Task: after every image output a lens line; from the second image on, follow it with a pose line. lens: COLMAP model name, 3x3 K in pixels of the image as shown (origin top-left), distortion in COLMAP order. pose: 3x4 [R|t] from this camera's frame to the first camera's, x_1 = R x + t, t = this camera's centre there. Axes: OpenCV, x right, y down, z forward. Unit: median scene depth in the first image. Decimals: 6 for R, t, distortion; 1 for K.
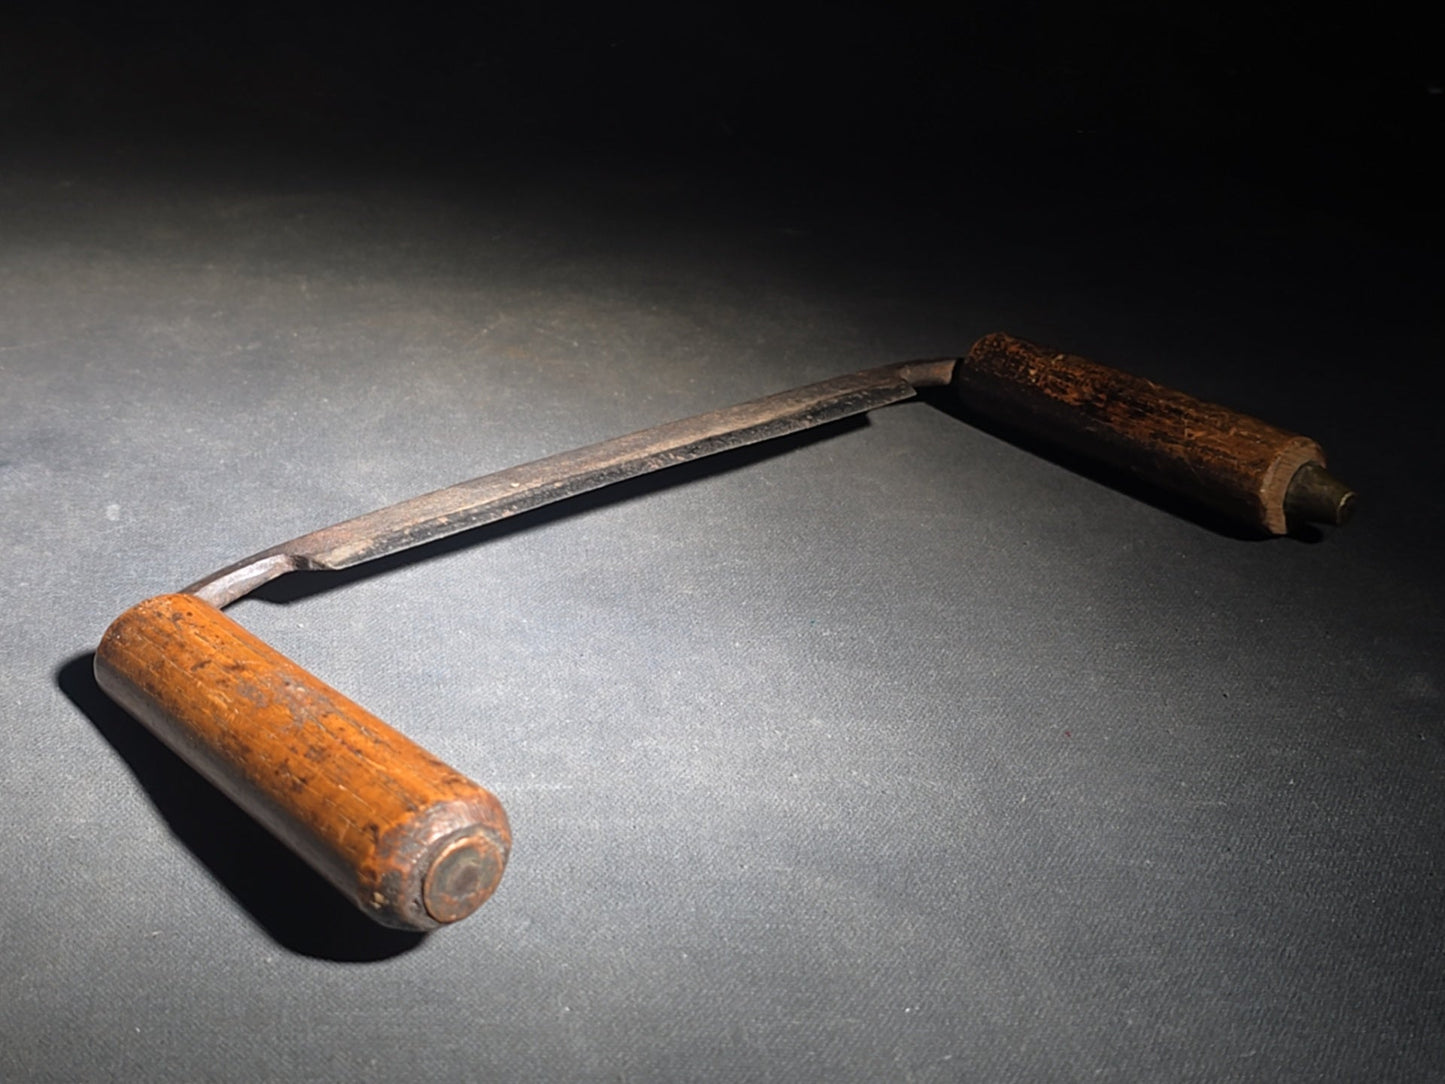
lens RADIAL K [[2225.0, 0, 783.2], [0, 2225.0, 574.3], [0, 0, 1]] dist [0.031804, -0.367135]
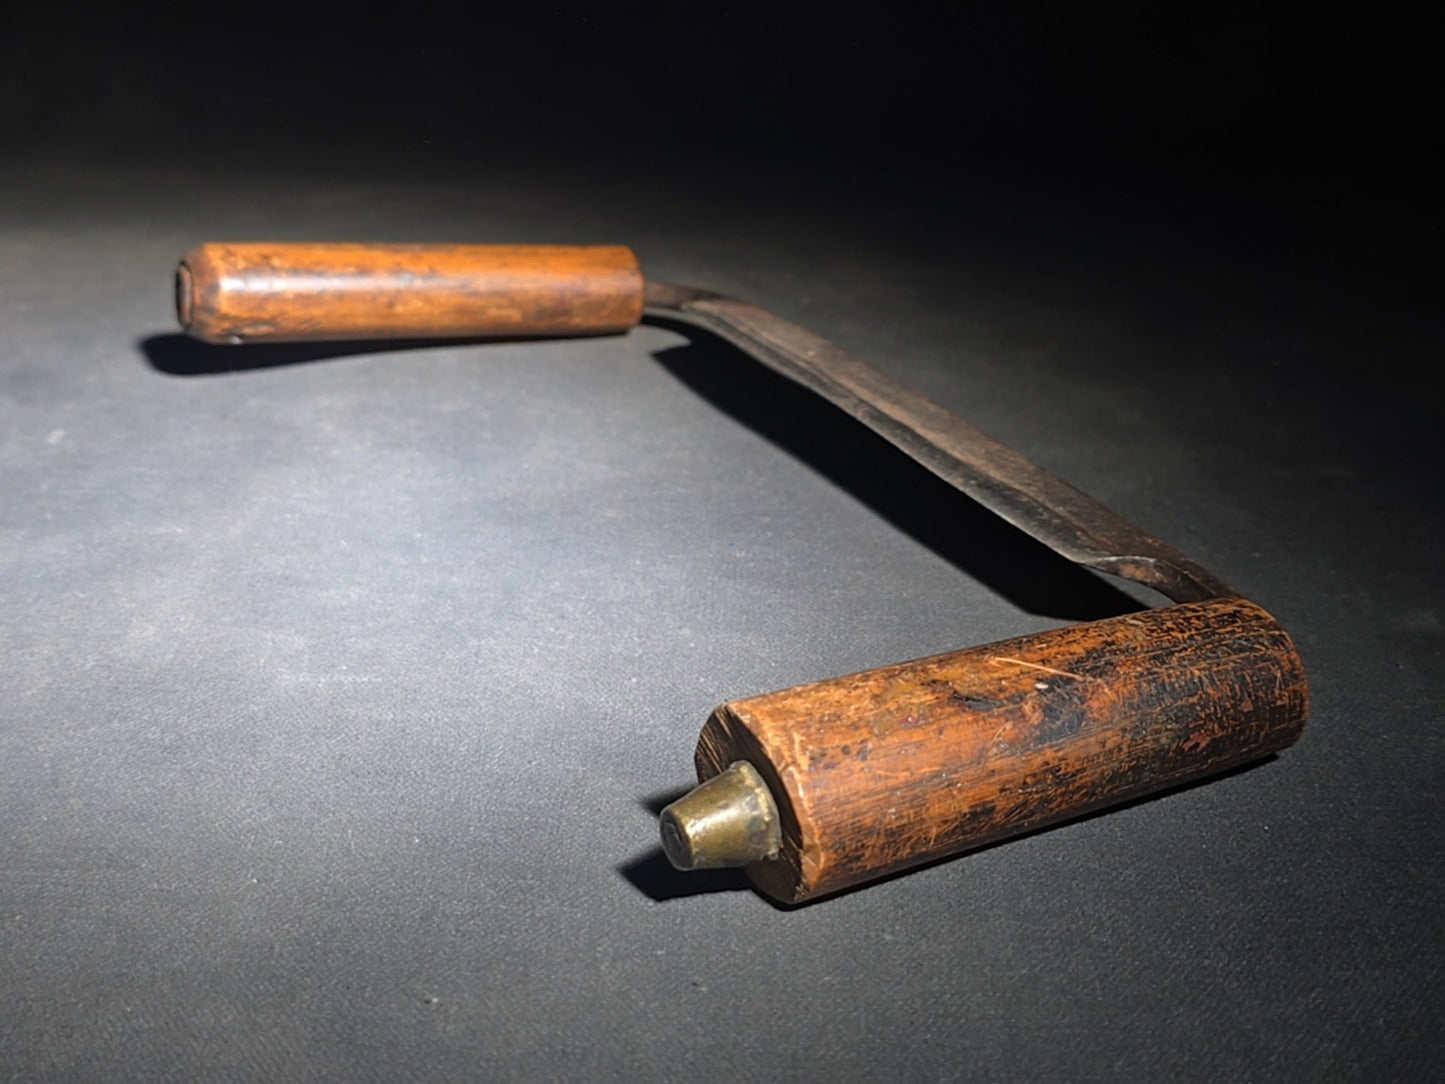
lens RADIAL K [[2225.0, 0, 783.2], [0, 2225.0, 574.3], [0, 0, 1]] dist [0.031804, -0.367135]
pose [[0.979838, 0.010793, -0.199500, 0.244169], [-0.025827, 0.997004, -0.072908, 0.113139], [0.198116, 0.076590, 0.977182, 0.141913]]
